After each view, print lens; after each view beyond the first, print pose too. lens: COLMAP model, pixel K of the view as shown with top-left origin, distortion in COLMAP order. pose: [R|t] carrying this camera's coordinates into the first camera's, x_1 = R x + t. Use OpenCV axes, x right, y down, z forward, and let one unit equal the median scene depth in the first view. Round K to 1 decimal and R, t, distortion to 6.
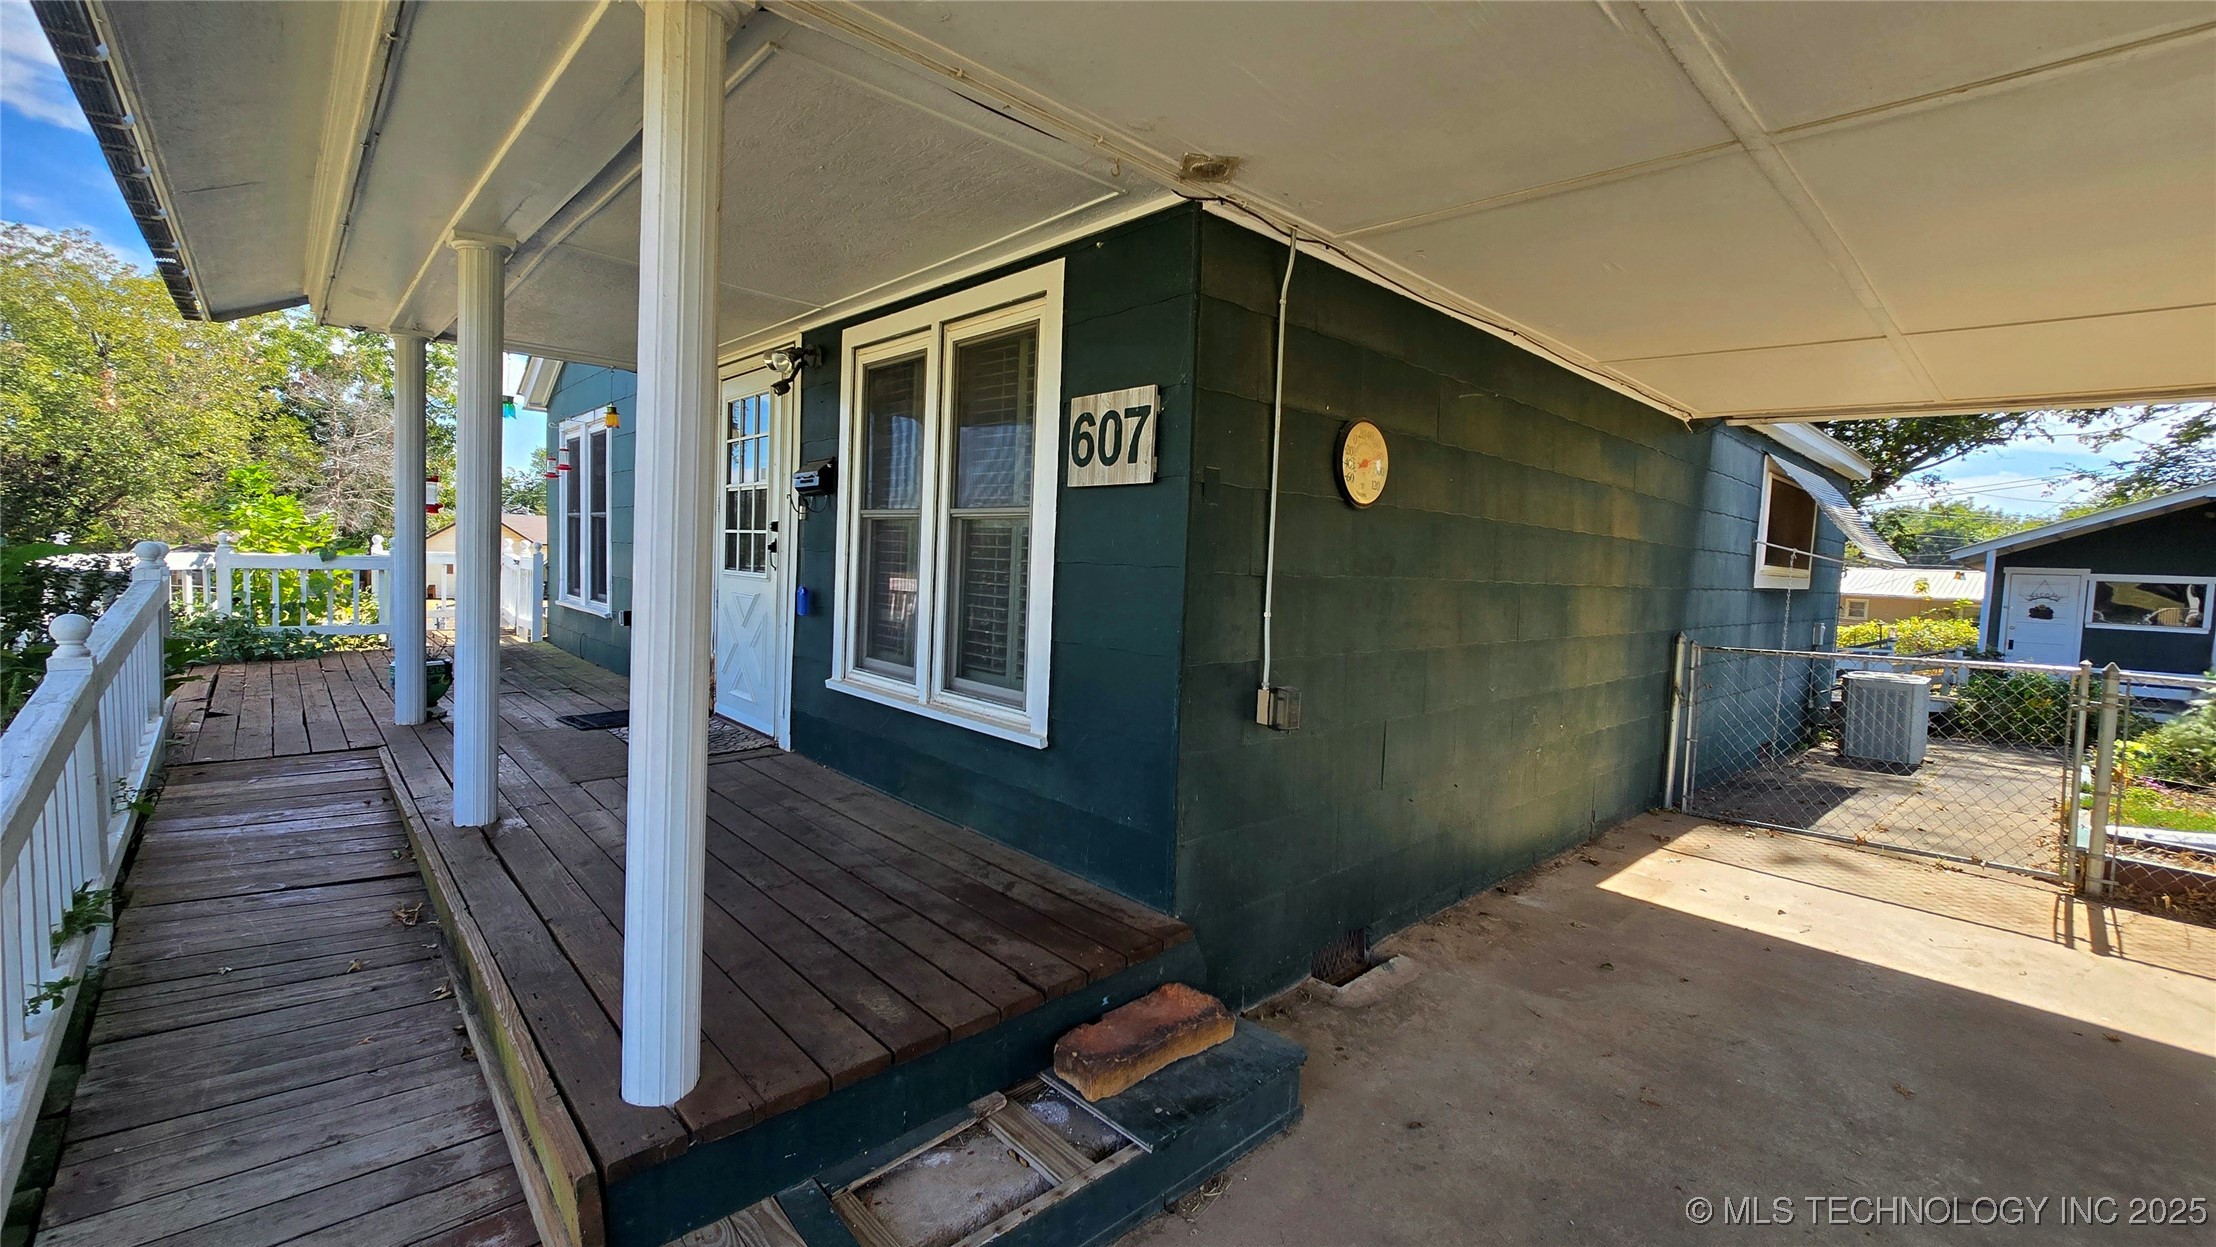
lens RADIAL K [[901.5, 0, 1108.1], [0, 901.5, 595.6], [0, 0, 1]] dist [0.001500, -0.000012]
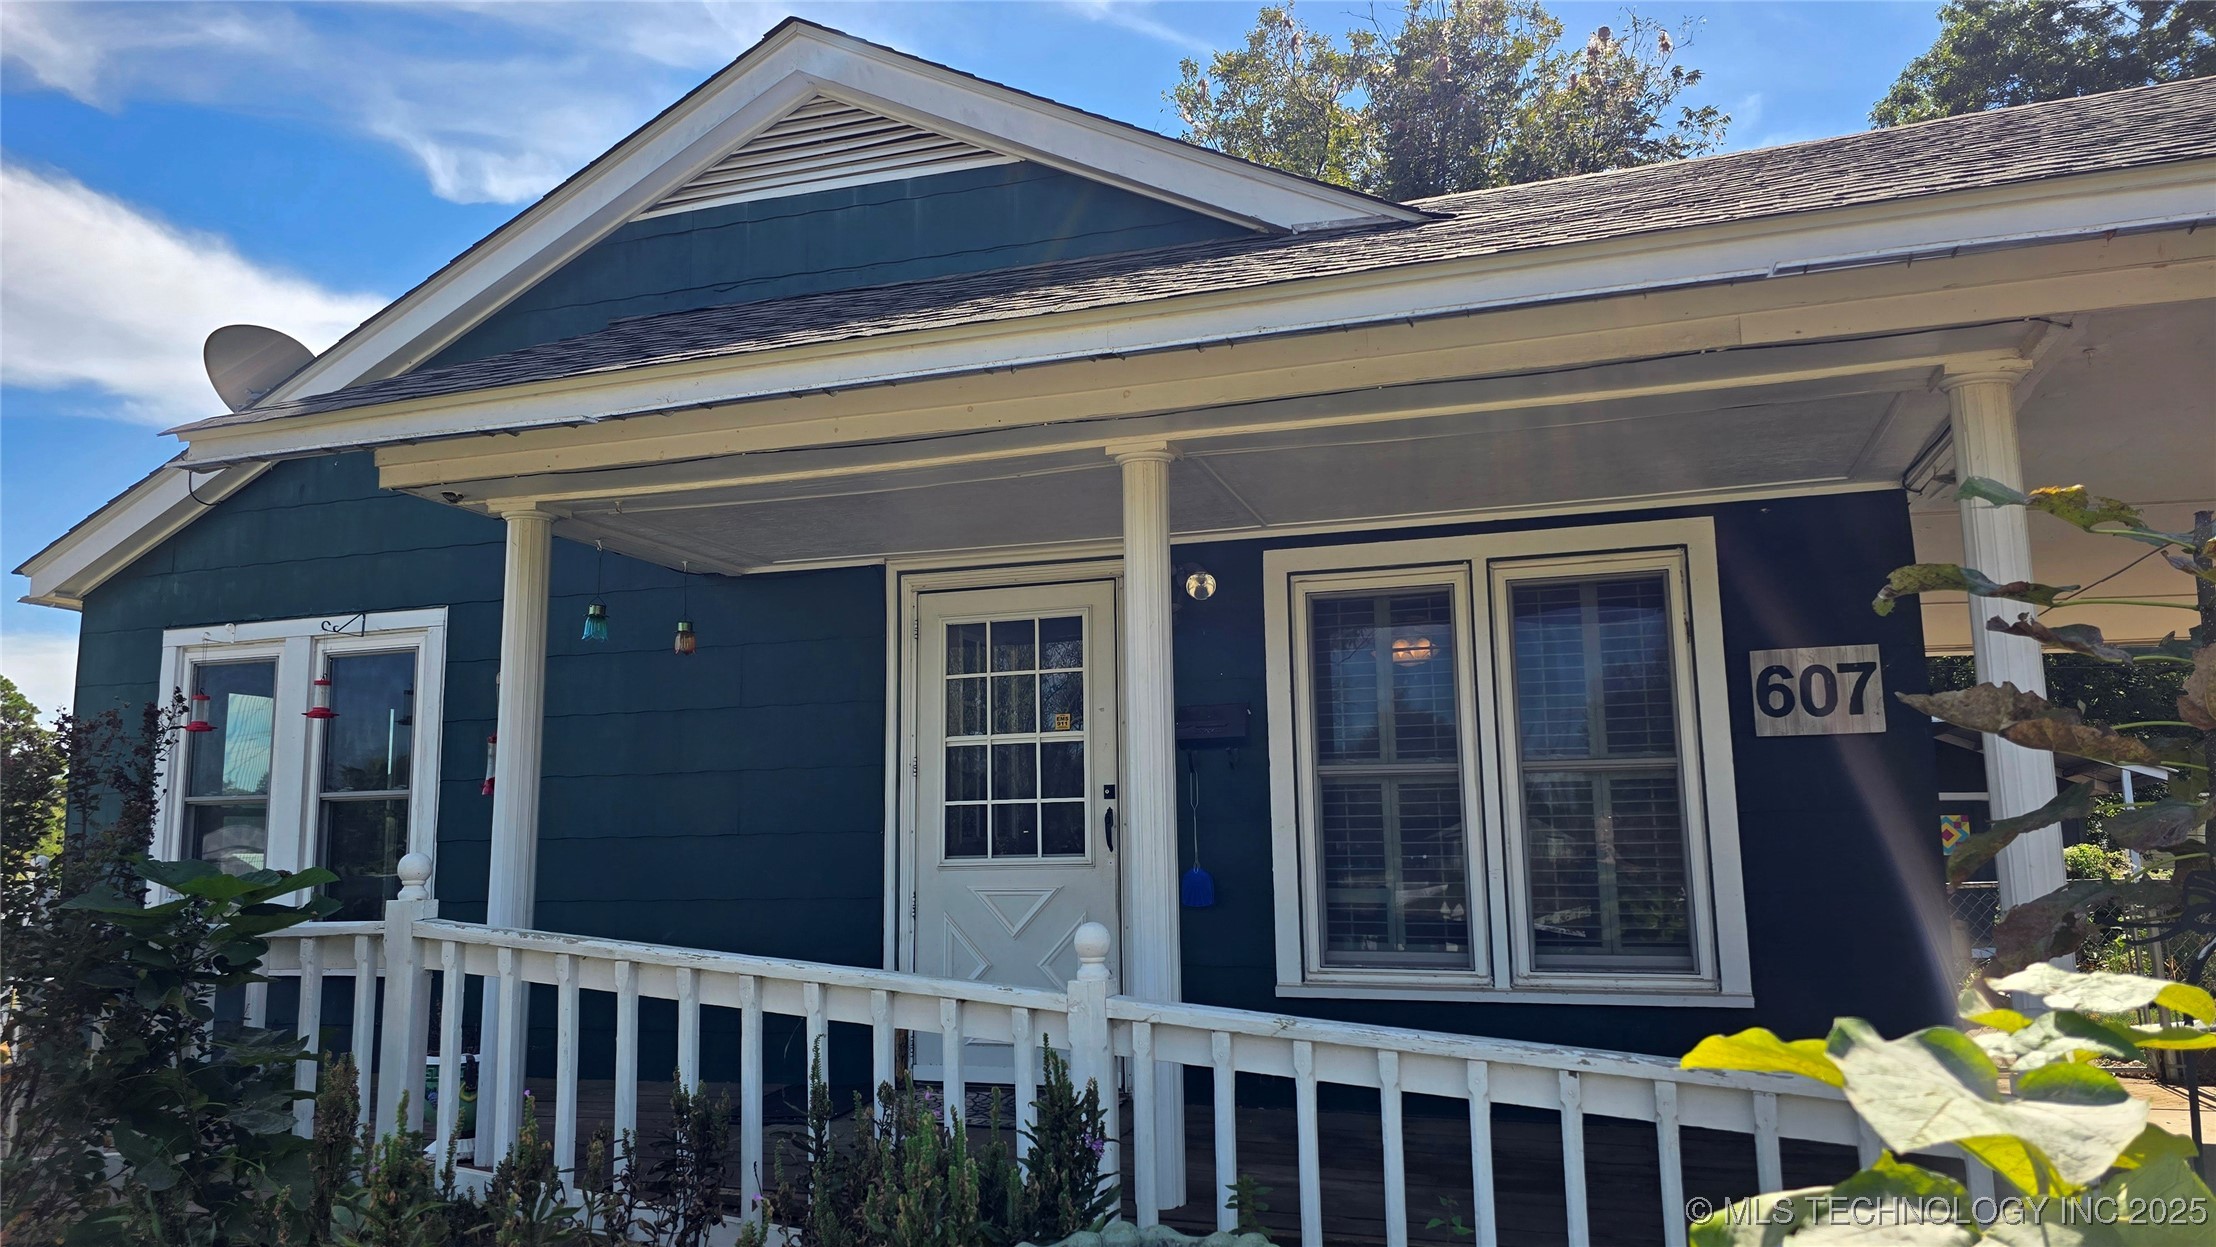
lens RADIAL K [[1476.5, 0, 1112.6], [0, 1476.5, 643.2], [0, 0, 1]] dist [0.052424, -0.004014]
pose [[0.869115, 0.012385, 0.494455, -1.264620], [0.073281, 0.985429, -0.153491, -0.015959], [-0.489152, 0.169635, 0.855543, -0.087301]]
